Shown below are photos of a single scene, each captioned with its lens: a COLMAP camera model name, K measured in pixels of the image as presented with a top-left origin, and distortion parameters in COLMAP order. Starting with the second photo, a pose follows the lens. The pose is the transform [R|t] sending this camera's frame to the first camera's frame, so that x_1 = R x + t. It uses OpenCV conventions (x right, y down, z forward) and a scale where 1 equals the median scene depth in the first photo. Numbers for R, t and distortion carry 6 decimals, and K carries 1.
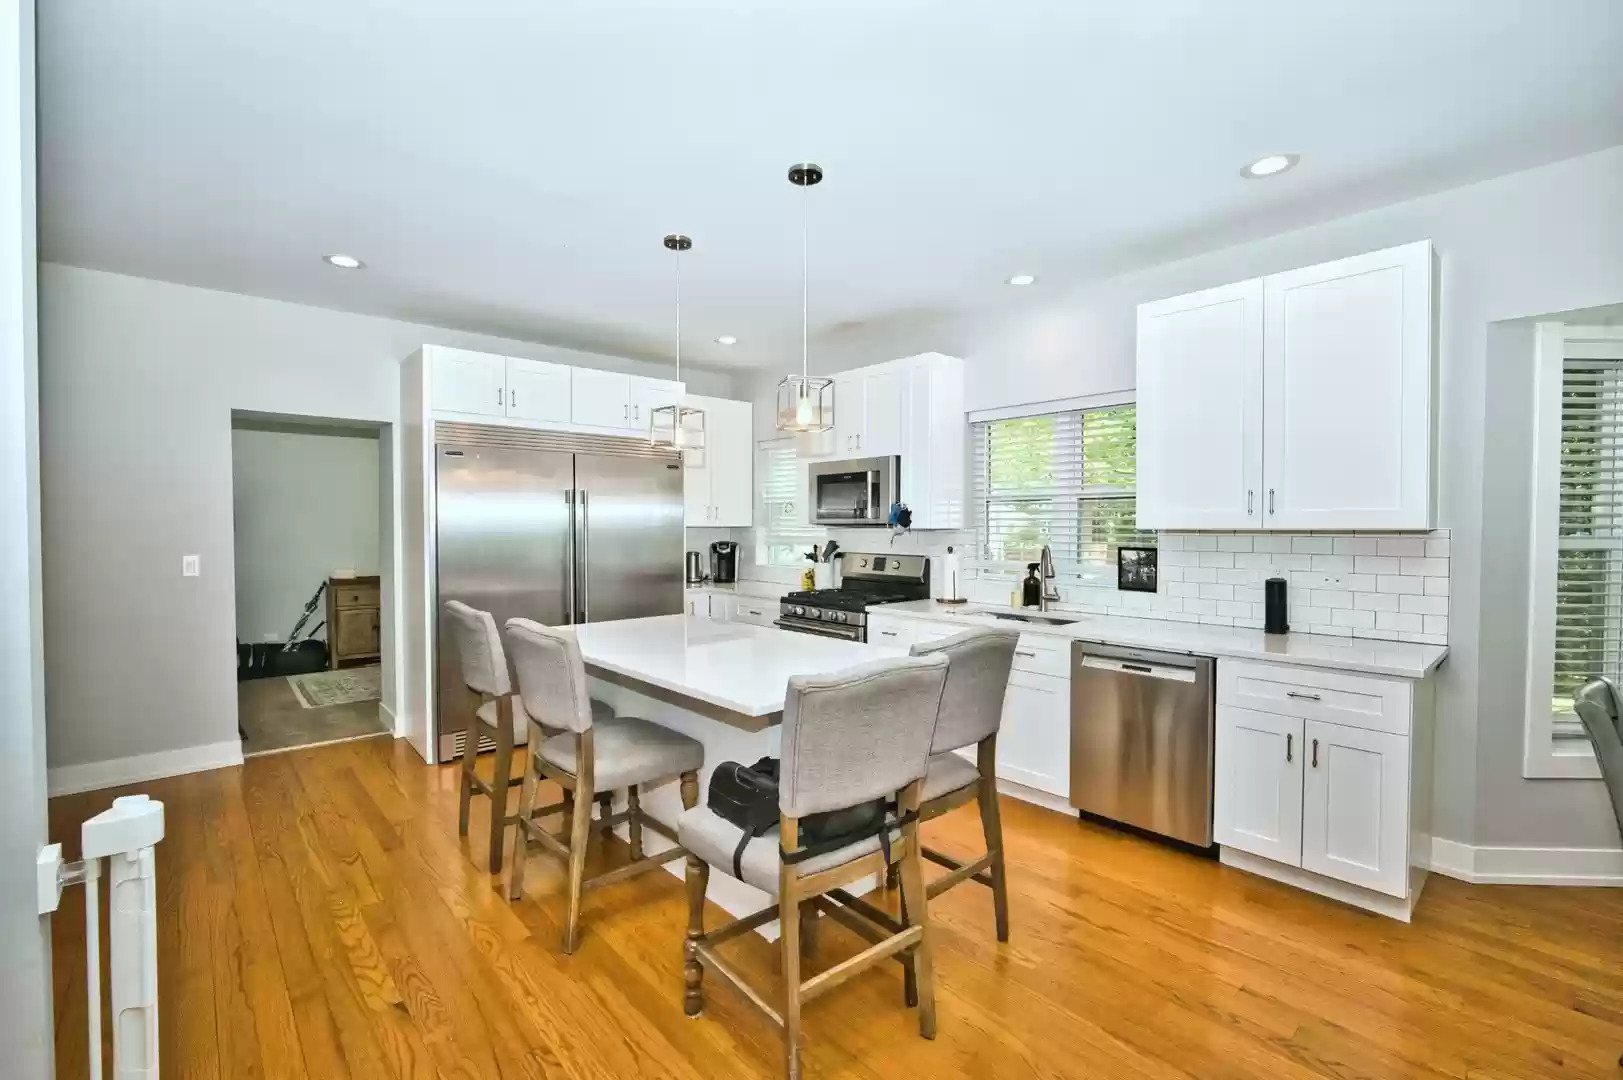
lens RADIAL K [[703.9, 0, 810.7], [0, 703.9, 536.8], [0, 0, 1]] dist [-0.022636, 0.004640]
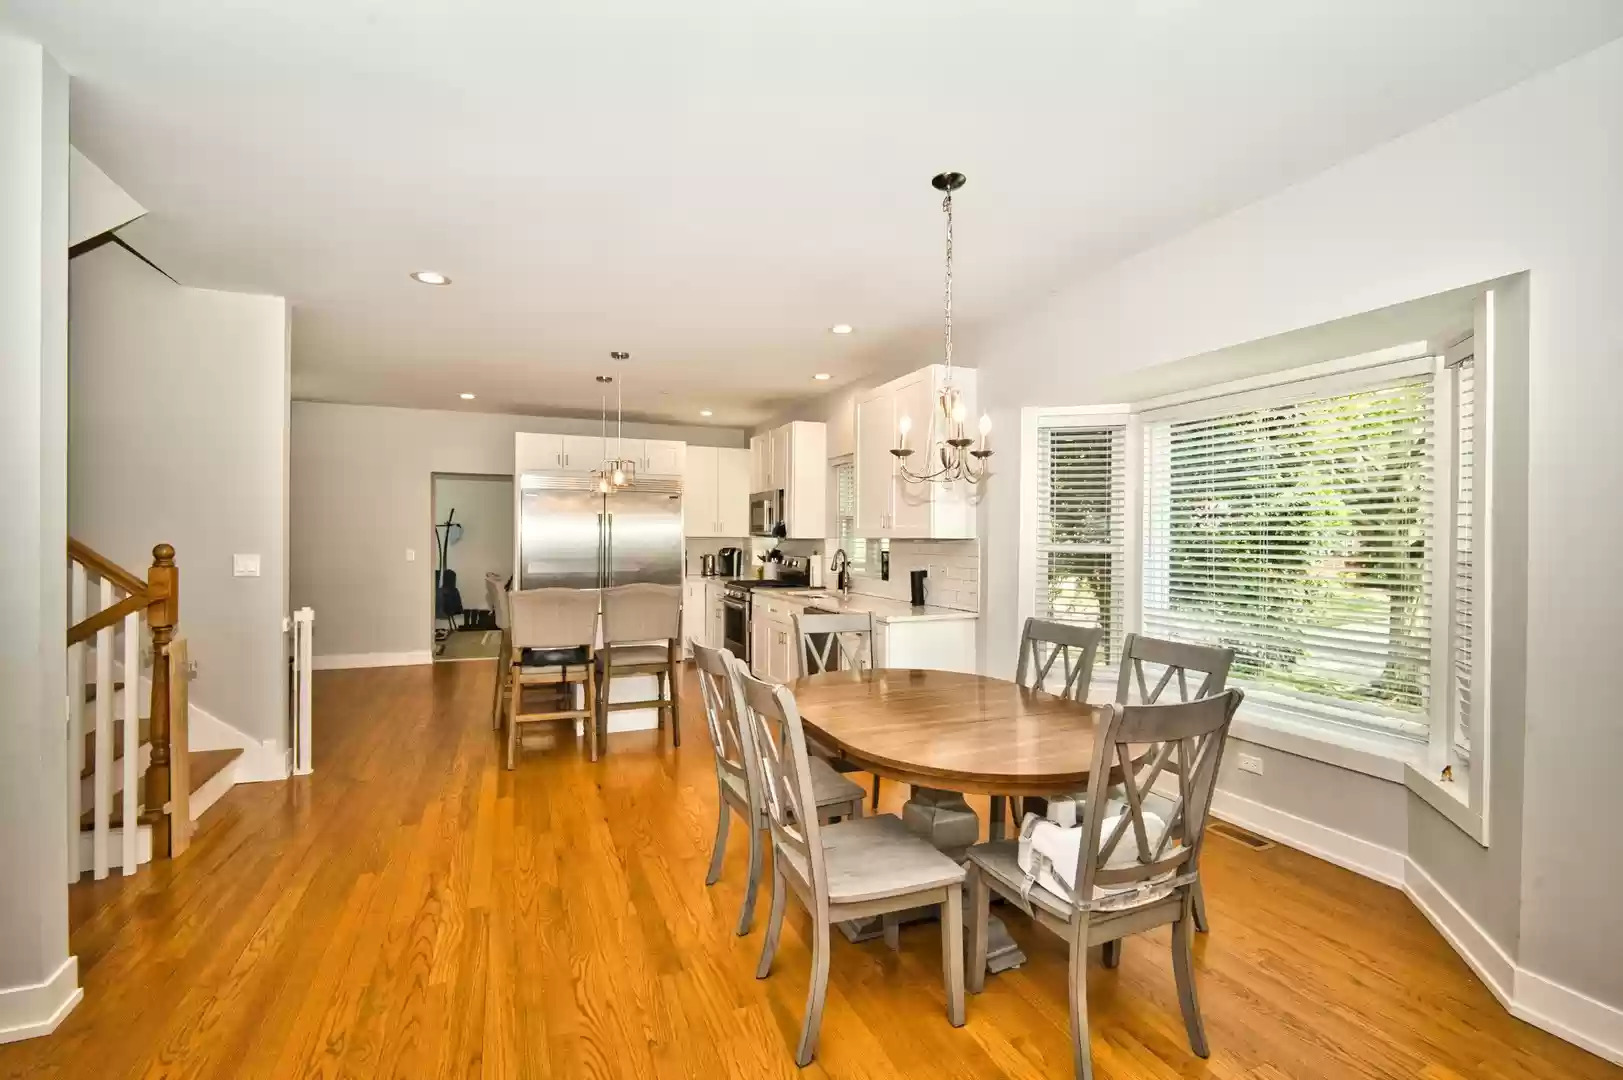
lens RADIAL K [[703.9, 0, 810.7], [0, 703.9, 536.8], [0, 0, 1]] dist [-0.022636, 0.004640]
pose [[0.945784, 0.003731, -0.324775, 0.685526], [-0.009376, 0.999831, -0.015819, 0.008388], [0.324661, 0.018006, 0.945659, -0.407694]]
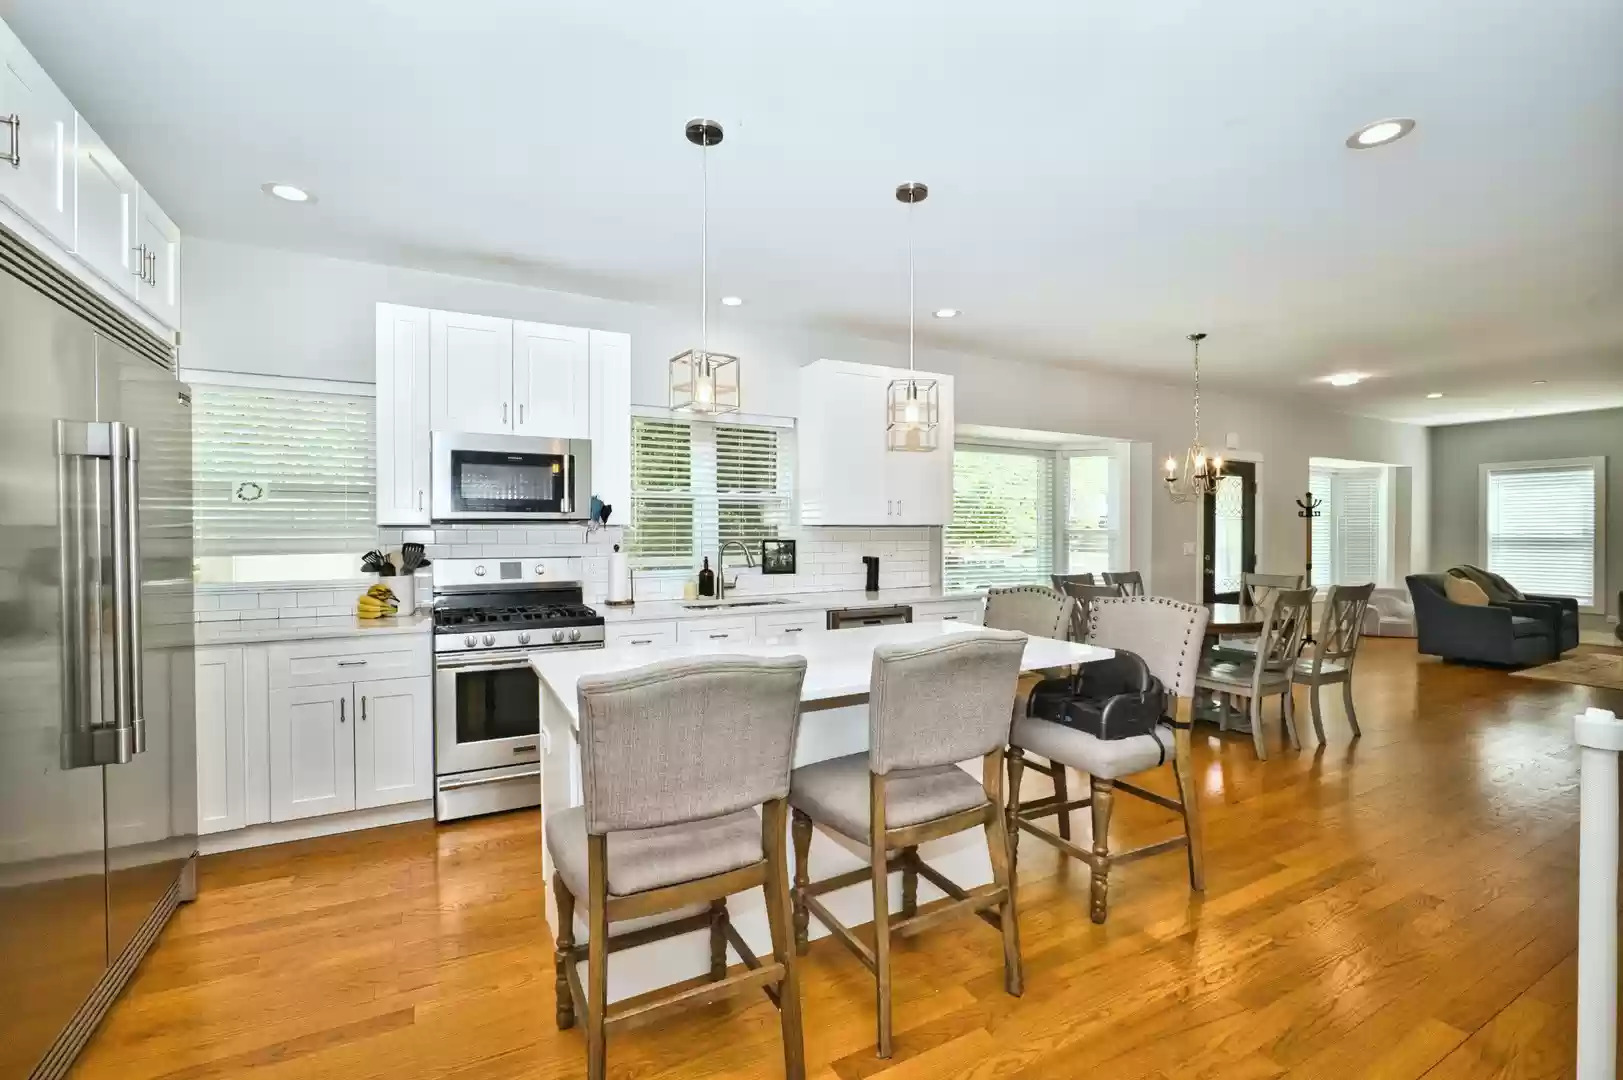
lens RADIAL K [[703.9, 0, 810.7], [0, 703.9, 536.8], [0, 0, 1]] dist [-0.022636, 0.004640]
pose [[0.236543, -0.009076, 0.971579, -0.658008], [0.017019, 0.999842, 0.005197, 0.003119], [-0.971472, 0.015306, 0.236660, 0.540151]]
